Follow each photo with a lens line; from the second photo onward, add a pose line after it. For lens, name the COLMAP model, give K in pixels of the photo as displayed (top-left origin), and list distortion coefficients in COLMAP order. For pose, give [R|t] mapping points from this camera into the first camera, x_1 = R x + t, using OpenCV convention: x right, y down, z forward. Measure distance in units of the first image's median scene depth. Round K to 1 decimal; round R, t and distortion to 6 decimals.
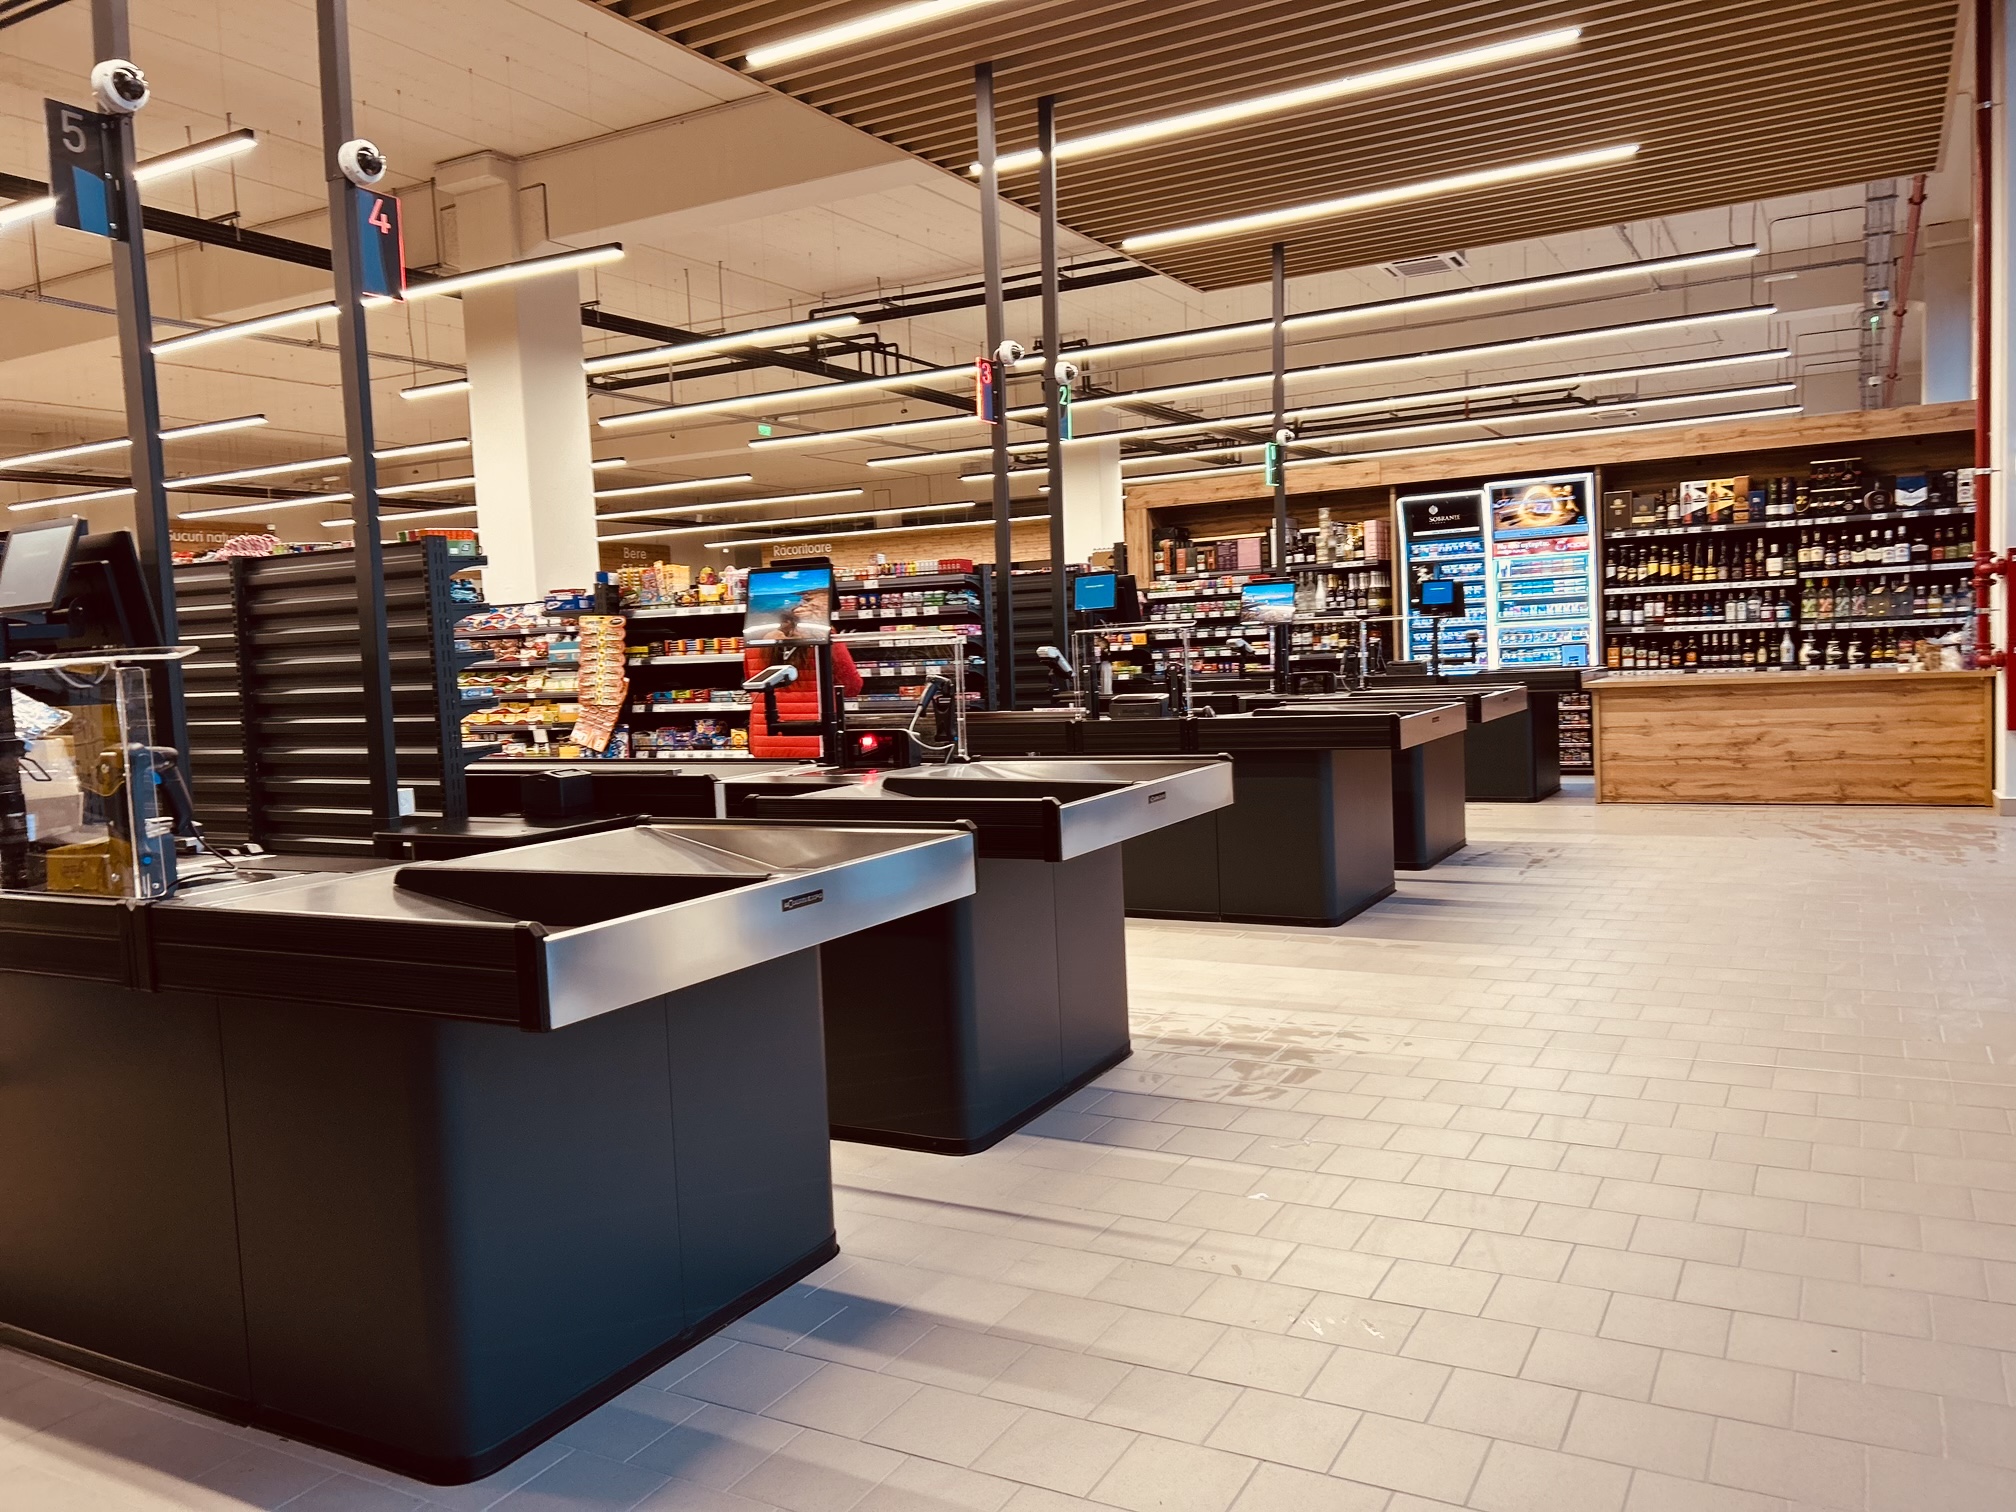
lens RADIAL K [[1550.0, 0, 1008.0], [0, 1550.0, 756.0], [0, 0, 1]] dist [0.031732, -0.006272]
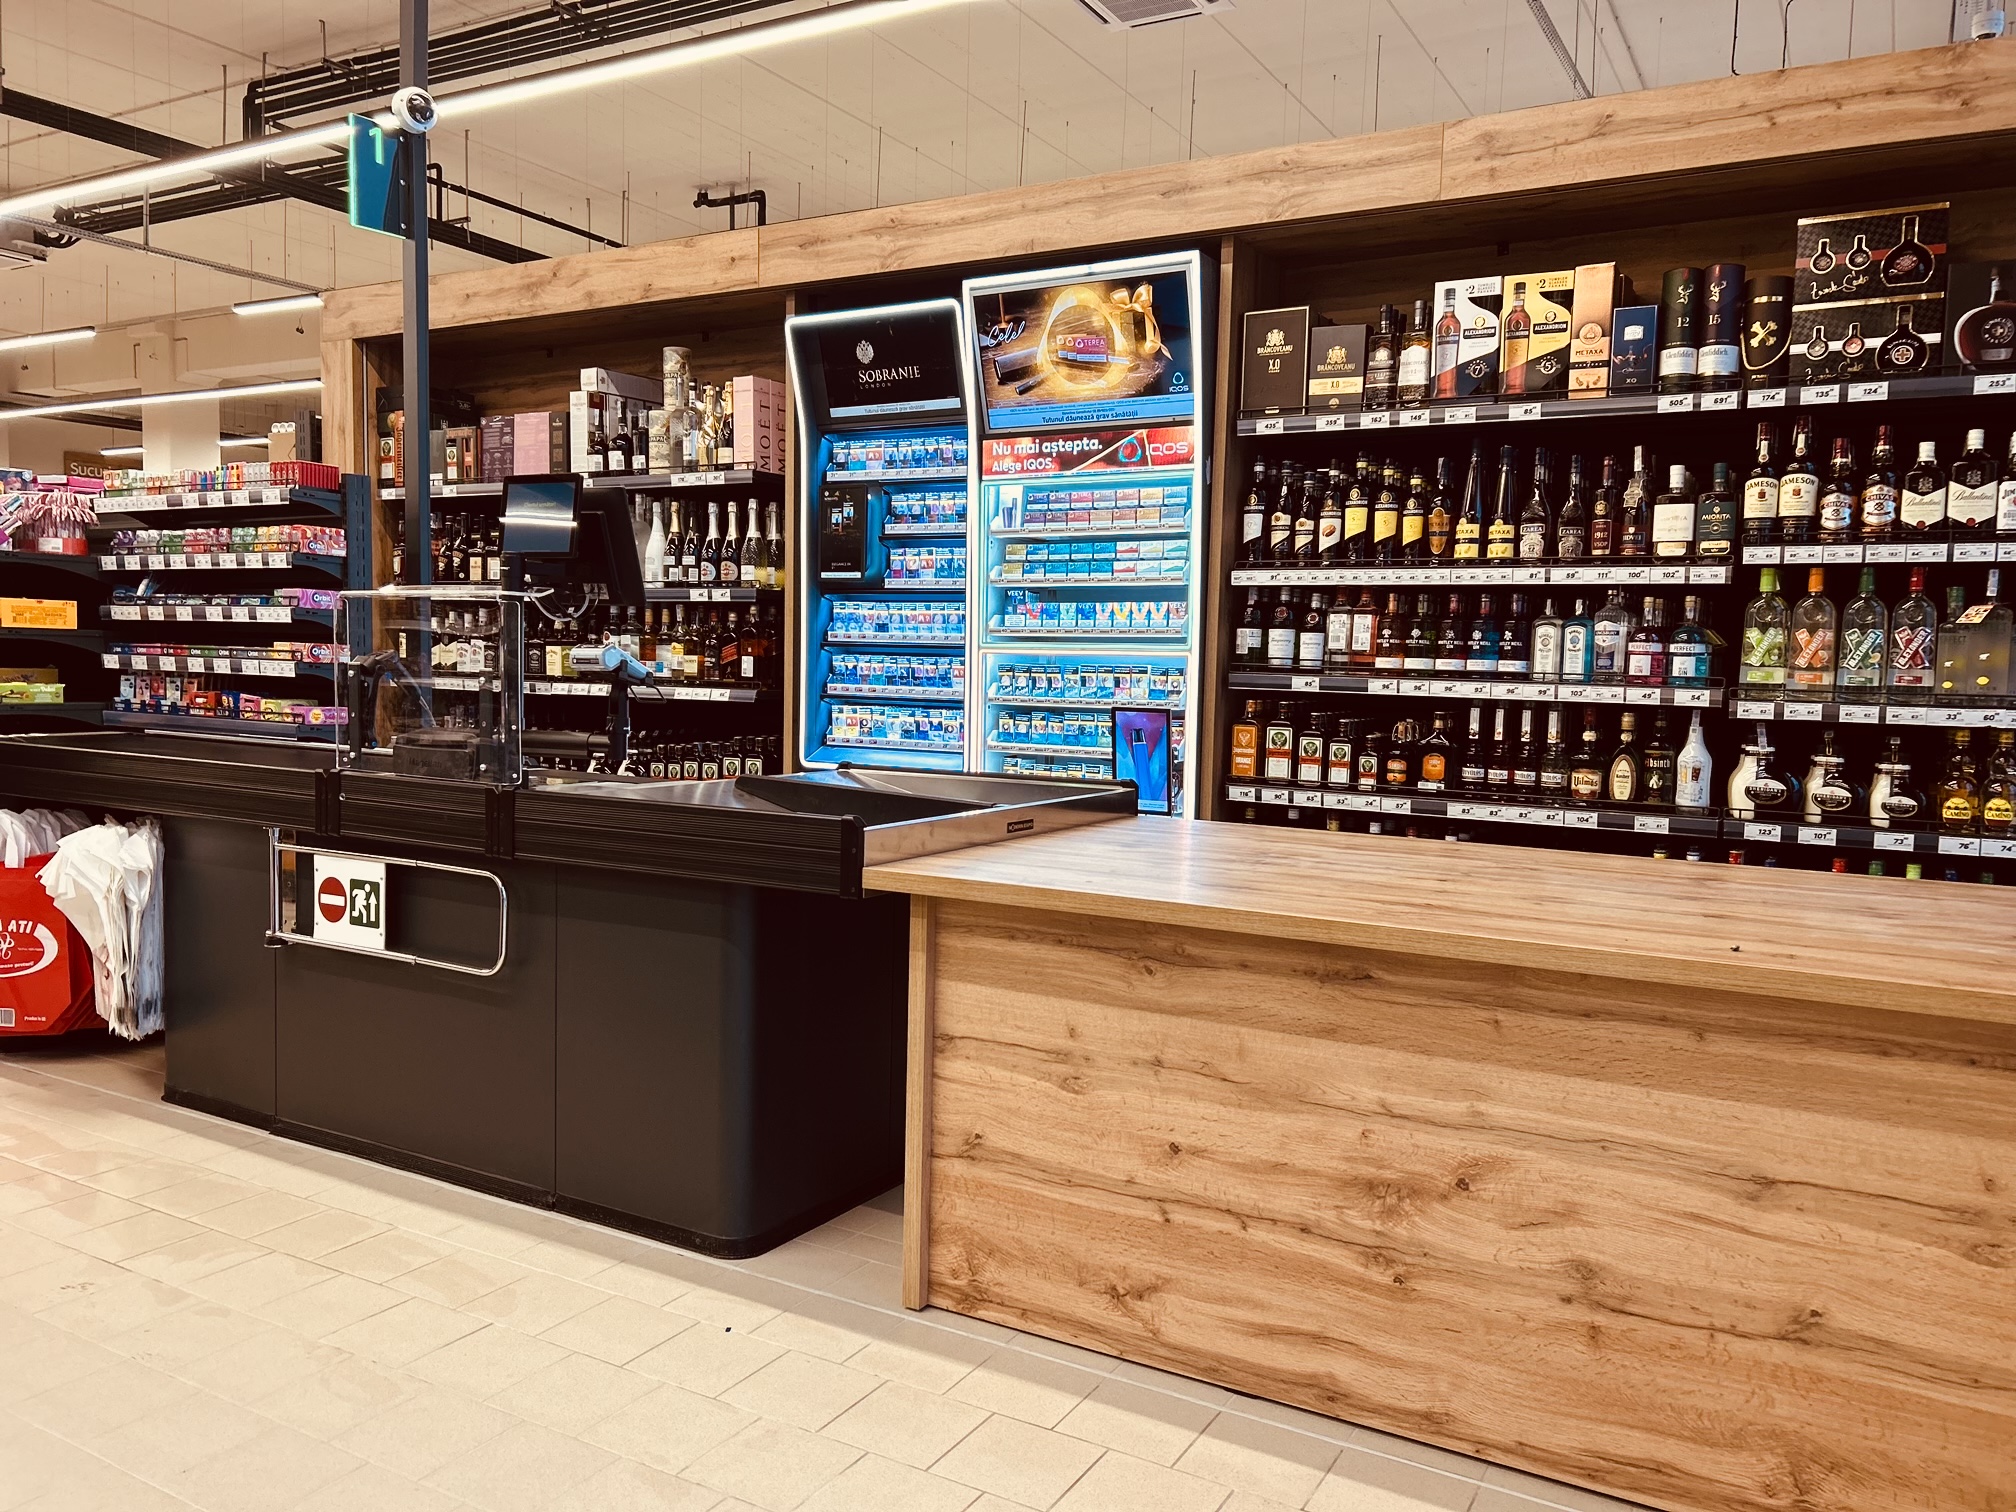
lens RADIAL K [[1510.2, 0, 998.1], [0, 1510.2, 756.0], [0, 0, 1]] dist [0.057190, -0.055762]
pose [[0.997252, 0.070213, -0.023649, 0.348914], [-0.070253, 0.997529, -0.000886, -0.059439], [0.023528, 0.002545, 0.999720, 0.650698]]
